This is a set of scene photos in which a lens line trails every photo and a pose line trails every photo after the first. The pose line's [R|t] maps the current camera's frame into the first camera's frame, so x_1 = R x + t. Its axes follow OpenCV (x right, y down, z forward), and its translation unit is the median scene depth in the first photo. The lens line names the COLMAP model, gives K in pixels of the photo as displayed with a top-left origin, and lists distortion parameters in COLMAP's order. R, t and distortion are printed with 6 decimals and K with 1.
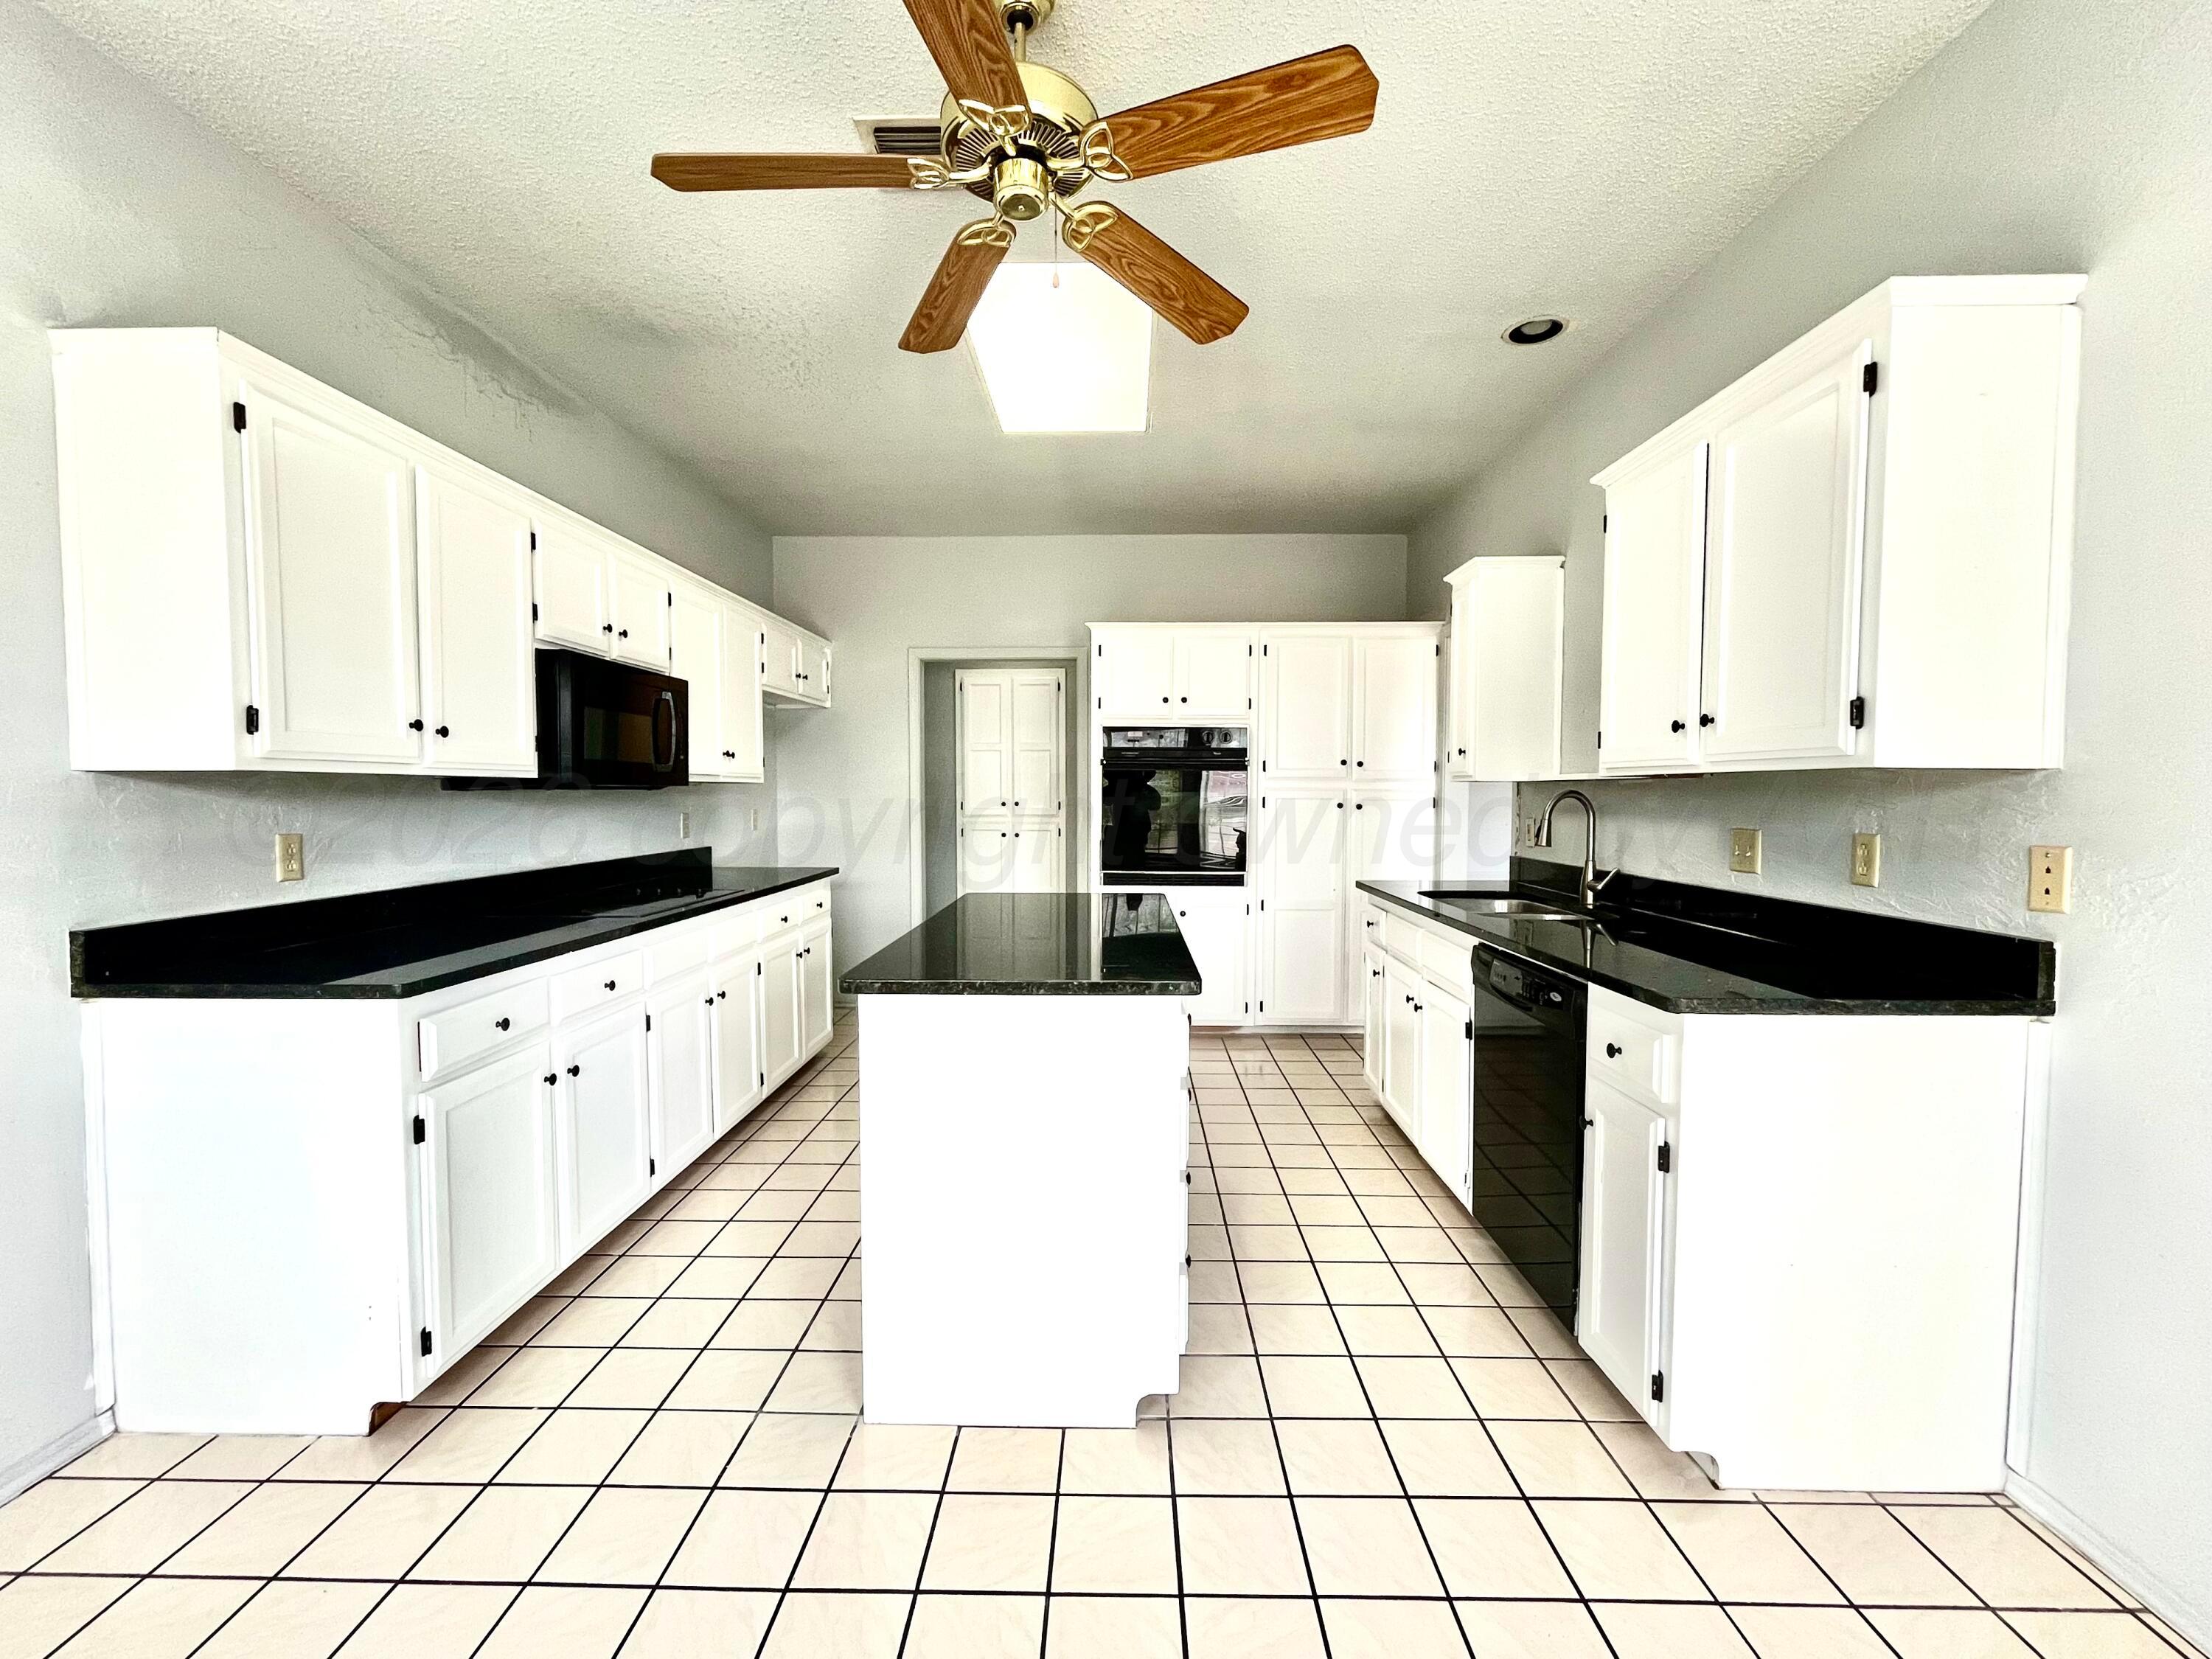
lens RADIAL K [[800.1, 0, 1106.6], [0, 800.1, 825.6], [0, 0, 1]] dist [-0.001900, -0.000056]
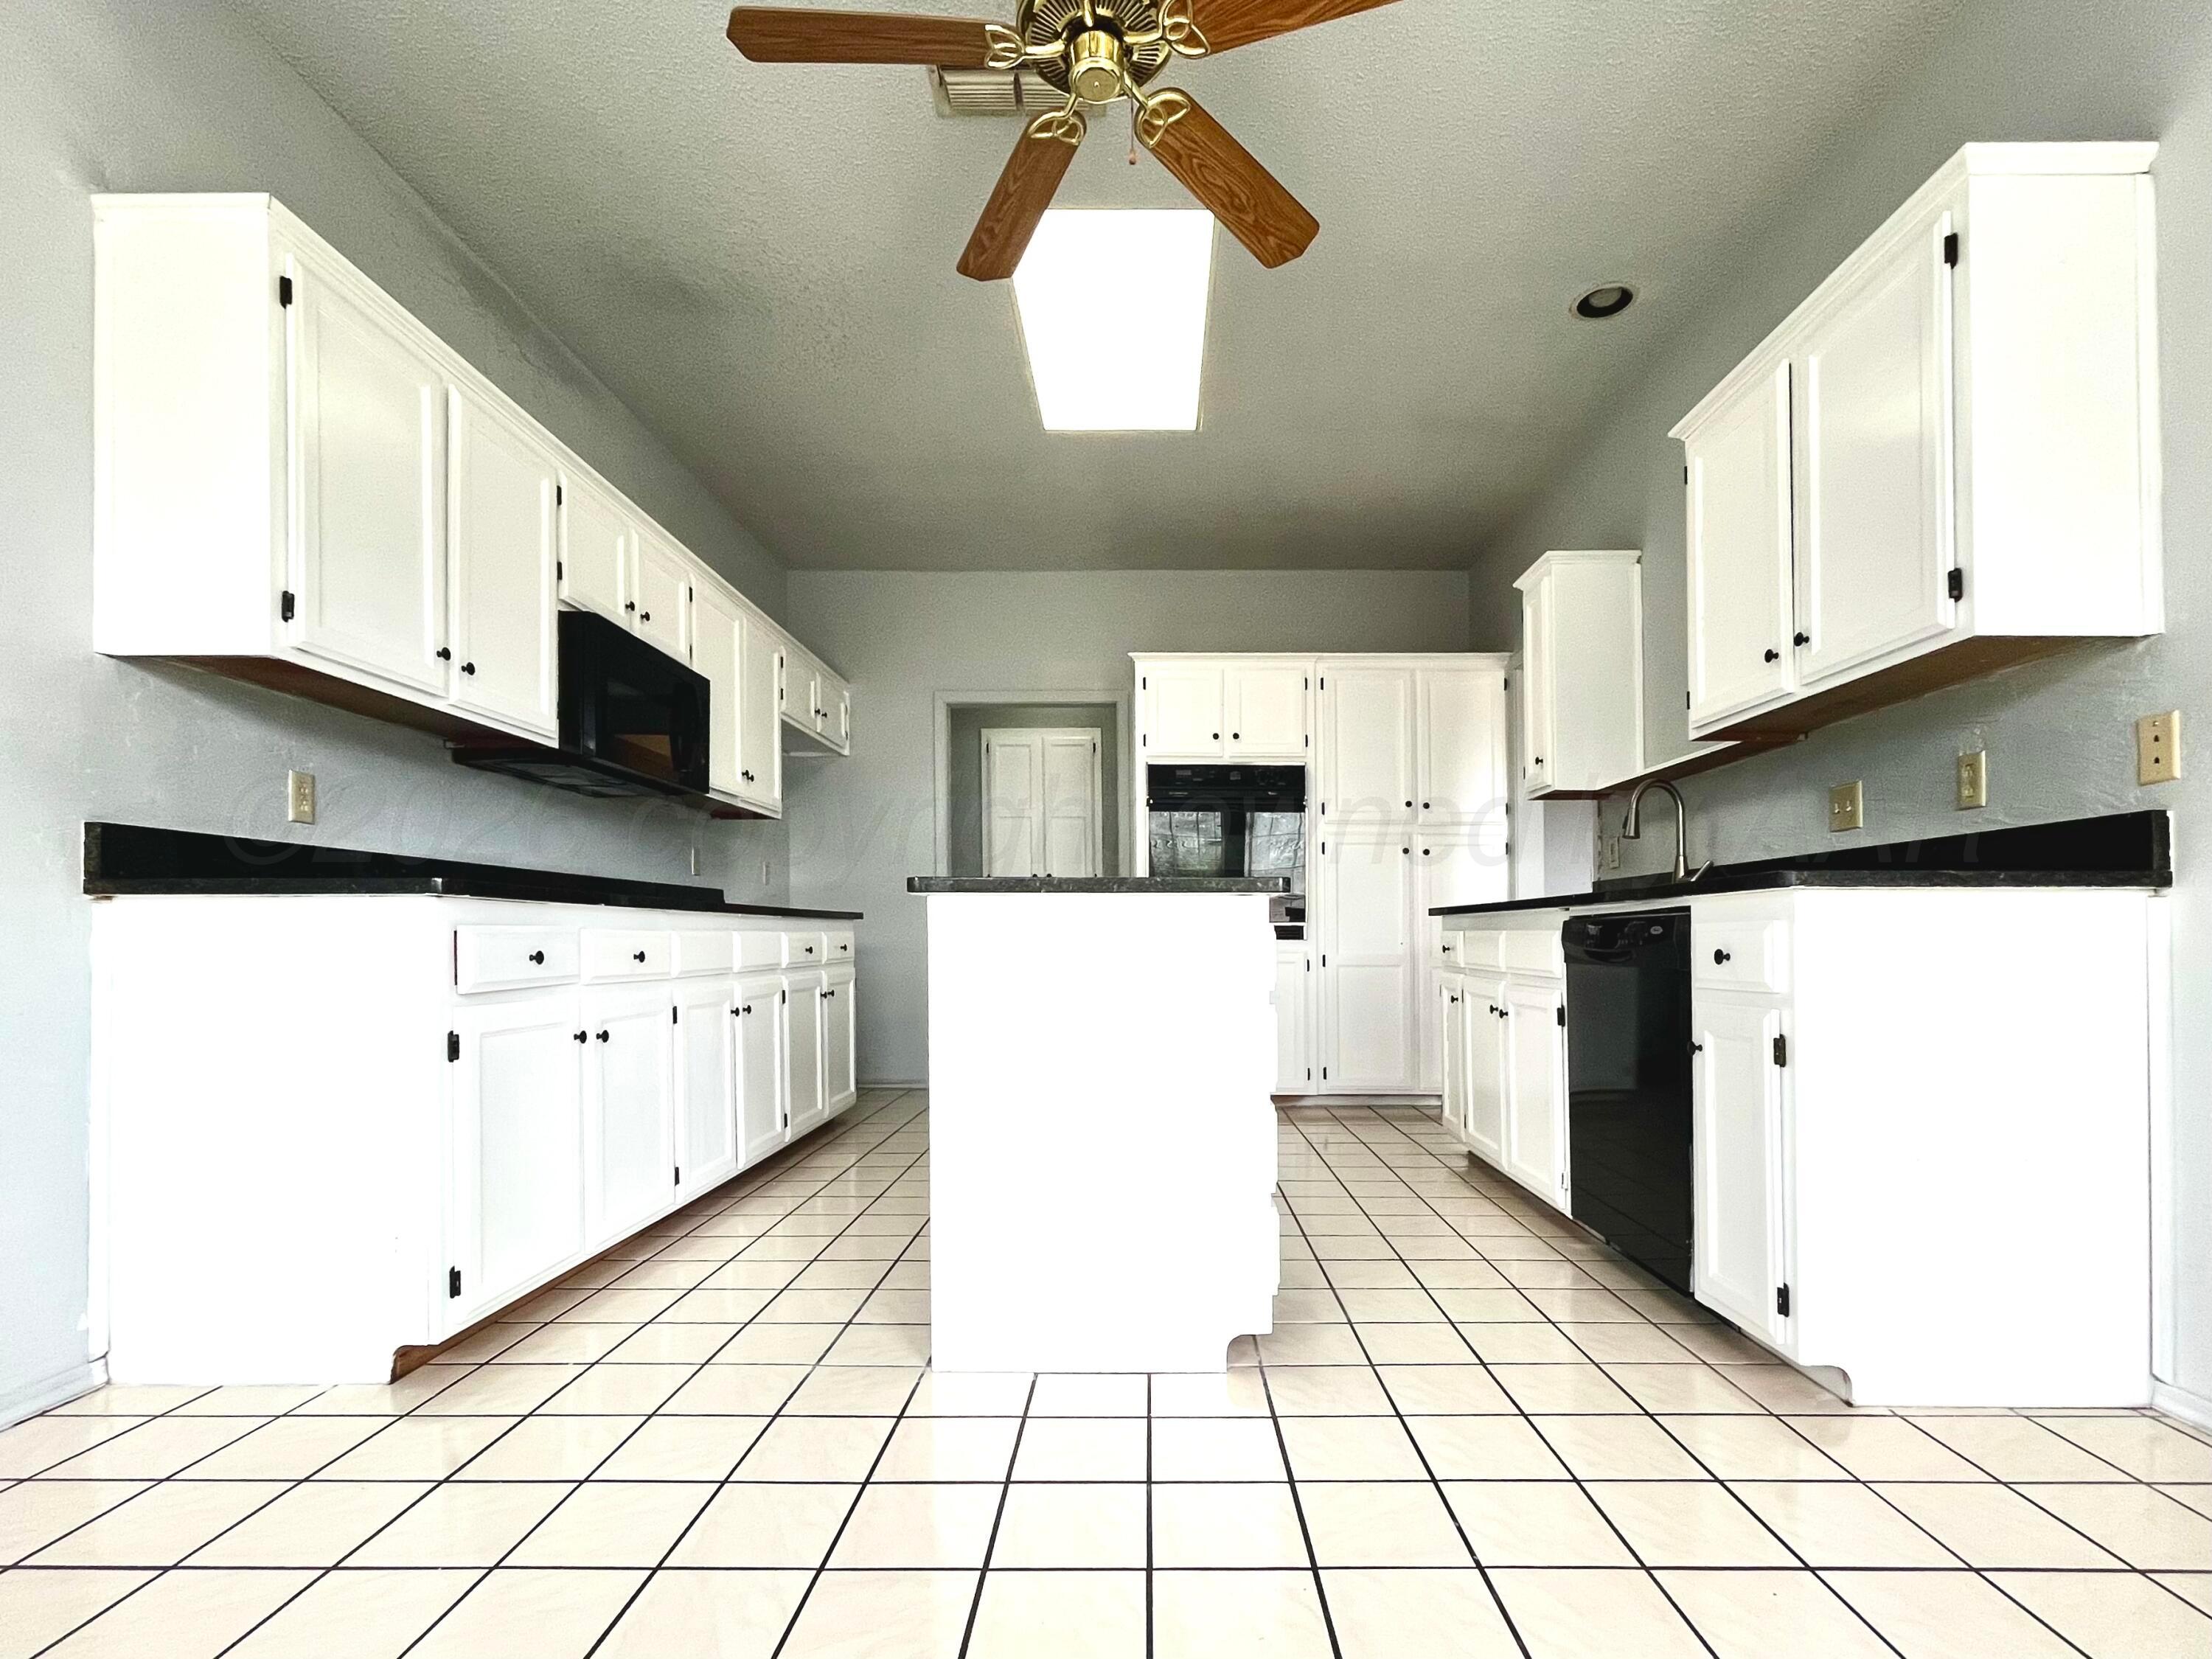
lens RADIAL K [[890.8, 0, 1148.3], [0, 890.8, 923.3], [0, 0, 1]] dist [-0.001923, 0.000148]
pose [[0.999793, -0.011605, 0.016732, -0.059144], [0.012310, 0.999014, -0.042662, 0.250722], [-0.016220, 0.042859, 0.998949, -0.045213]]
